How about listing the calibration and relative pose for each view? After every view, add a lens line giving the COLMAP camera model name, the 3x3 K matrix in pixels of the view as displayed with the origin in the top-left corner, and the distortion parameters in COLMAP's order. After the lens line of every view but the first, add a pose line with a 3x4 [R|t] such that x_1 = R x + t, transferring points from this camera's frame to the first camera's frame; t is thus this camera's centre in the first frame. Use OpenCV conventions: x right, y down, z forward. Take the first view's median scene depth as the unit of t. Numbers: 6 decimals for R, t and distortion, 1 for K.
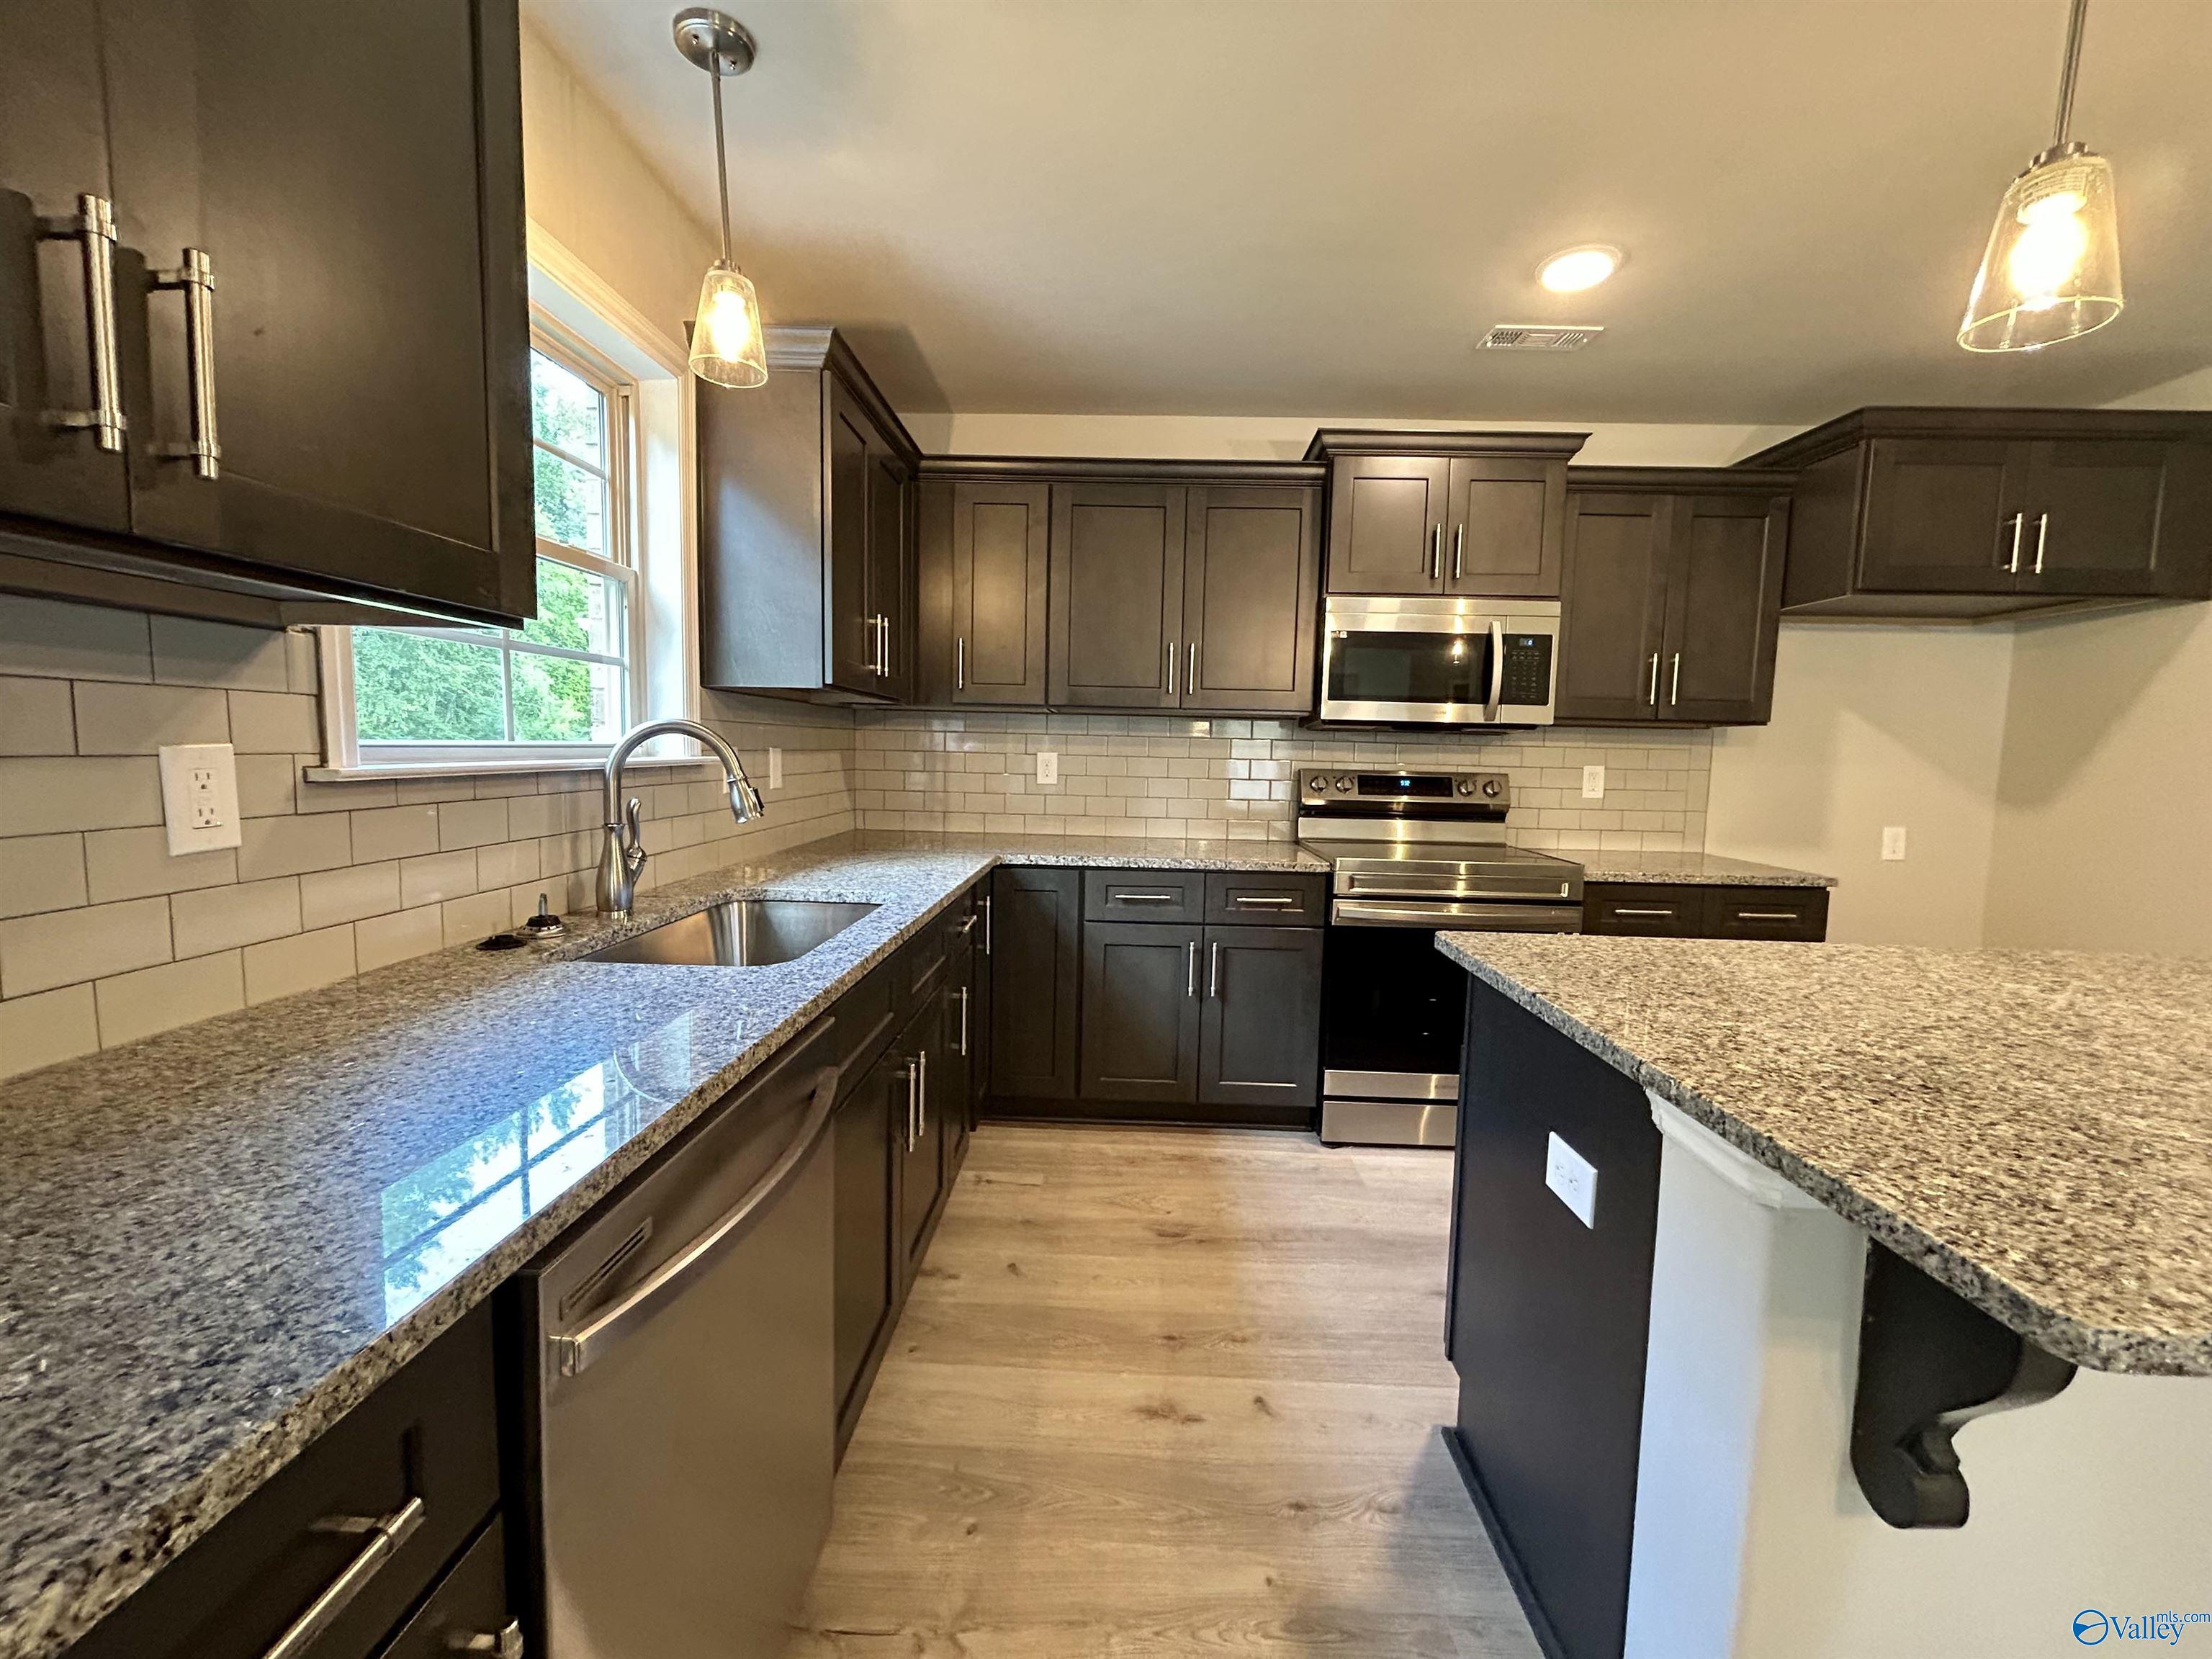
lens RADIAL K [[891.4, 0, 1108.8], [0, 891.4, 821.6], [0, 0, 1]] dist [0.002939, 0.000625]
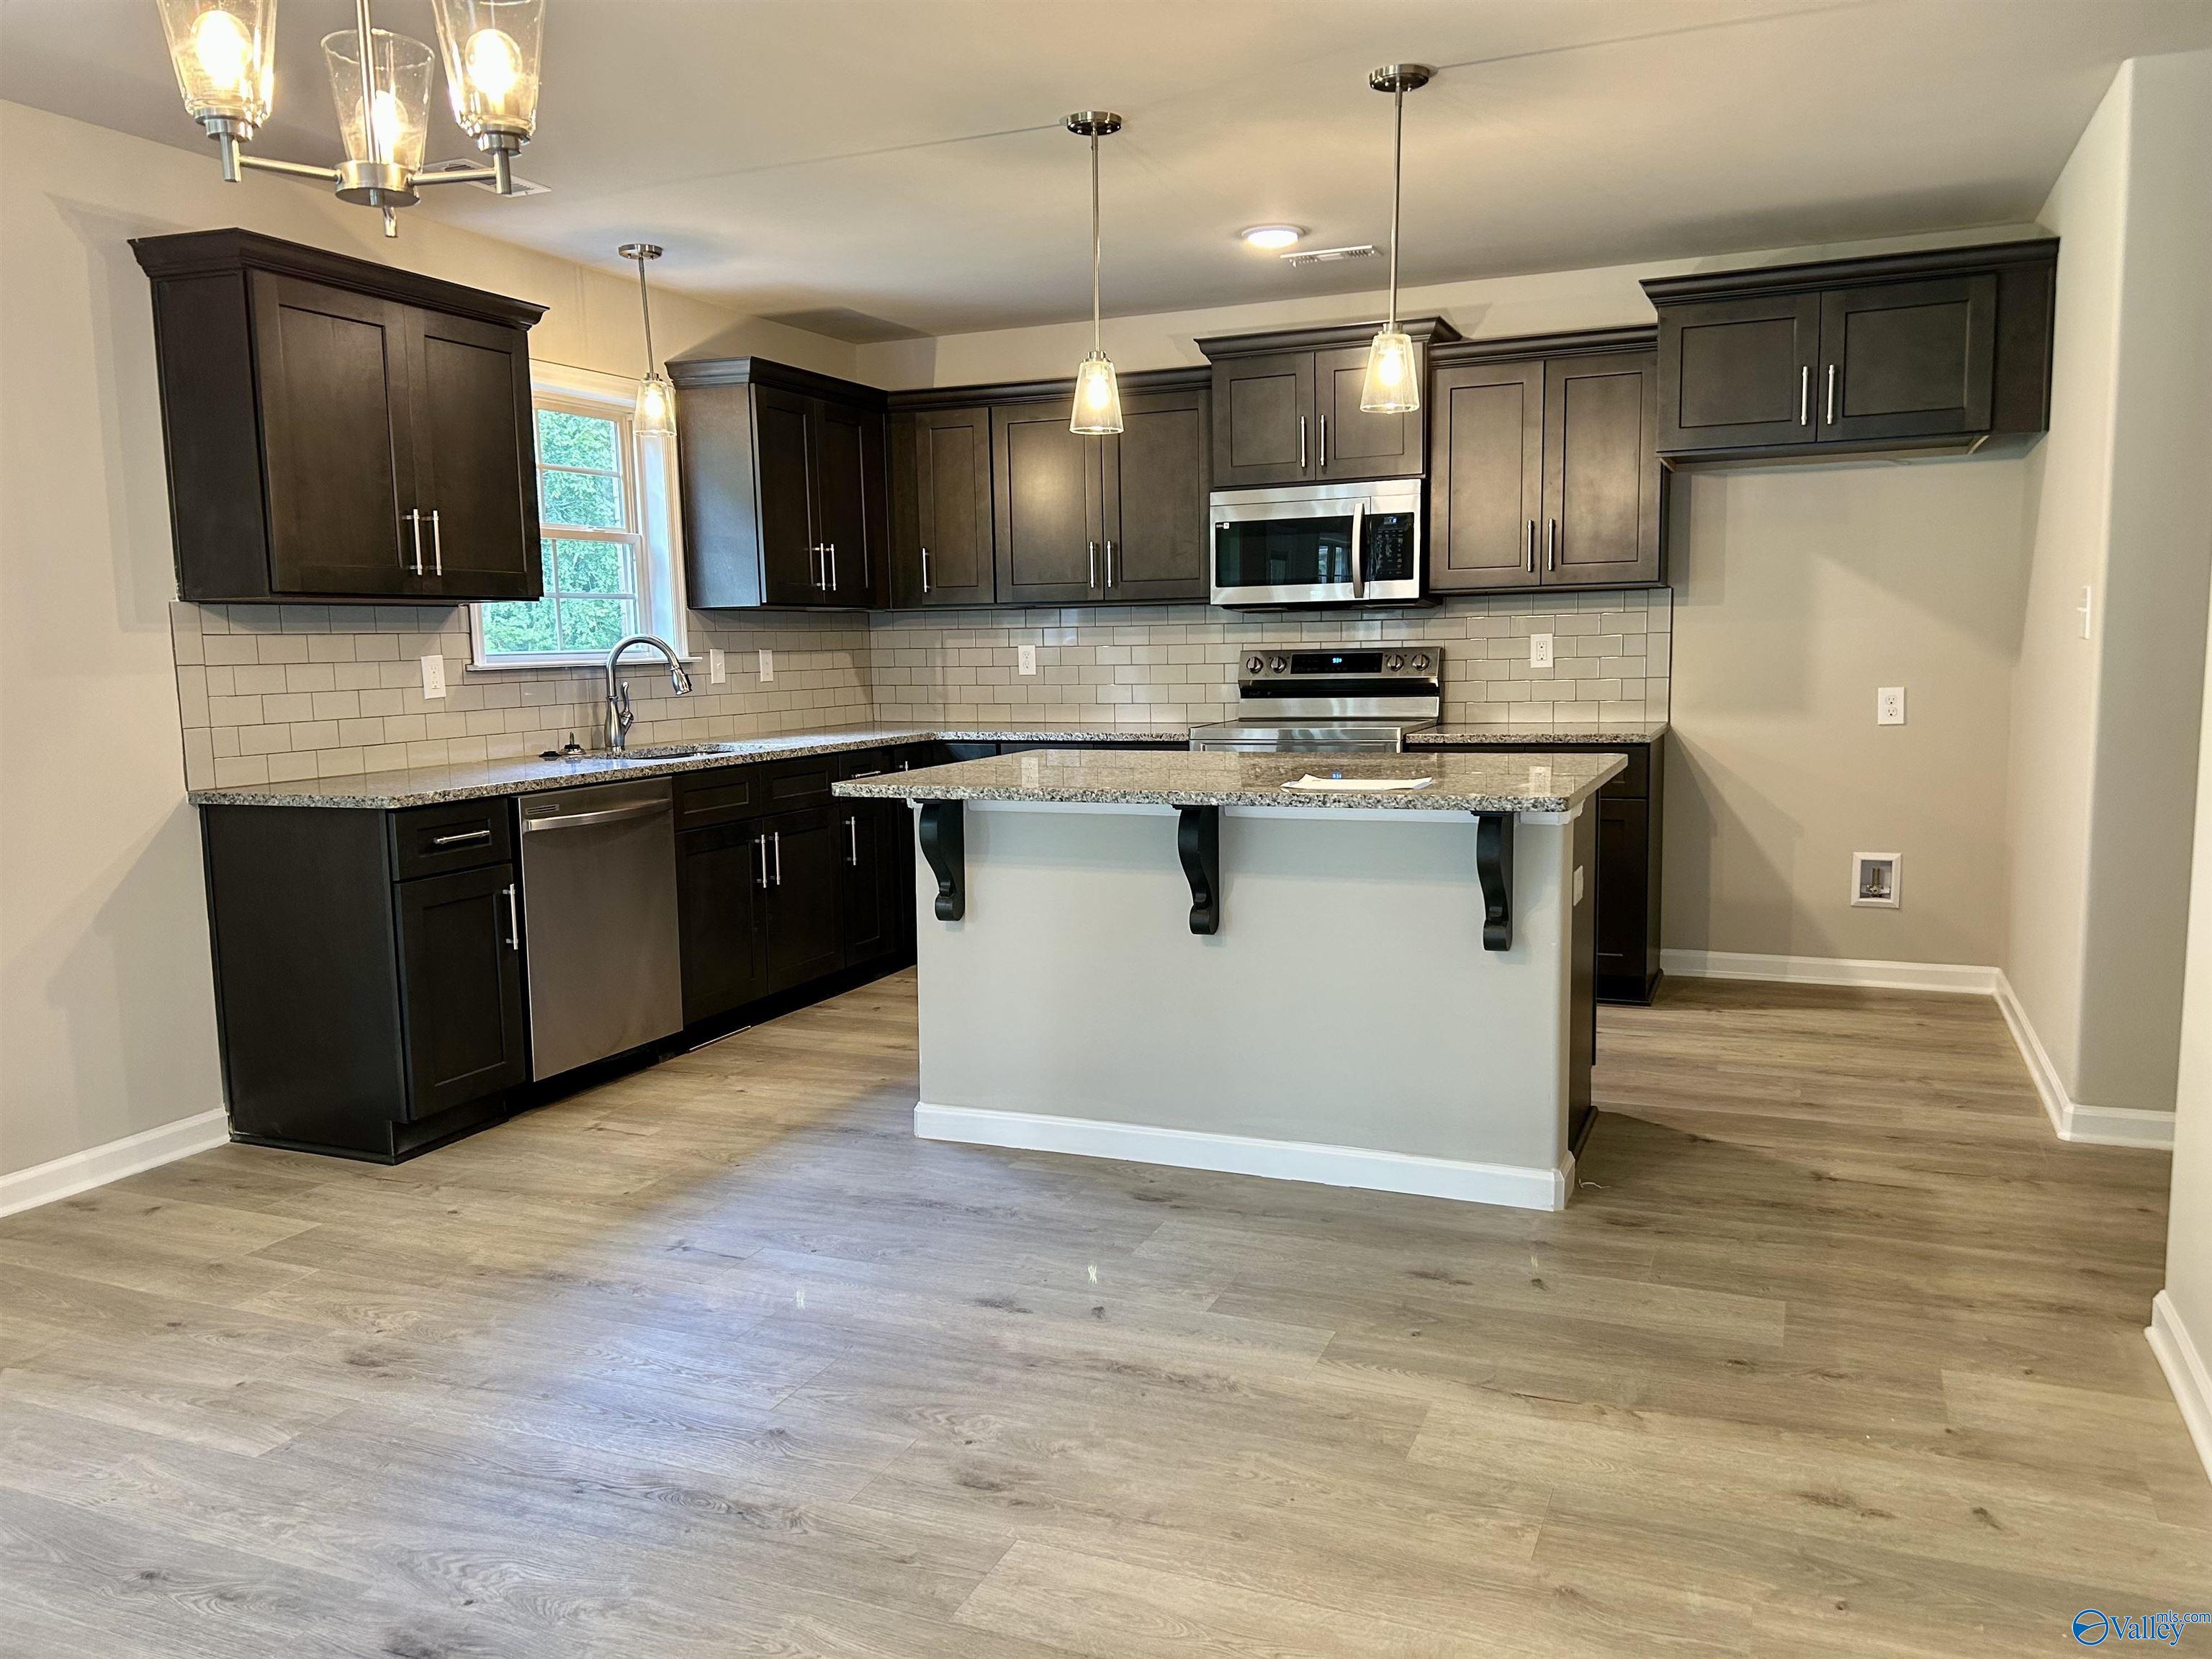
lens RADIAL K [[1661.3, 0, 1106.0], [0, 1661.3, 829.5], [0, 0, 1]] dist [0.076256, -0.001732]
pose [[0.929613, -0.000892, -0.368536, 0.881723], [0.012542, 0.999494, 0.029219, 0.101226], [0.368323, -0.031785, 0.929154, -0.961260]]
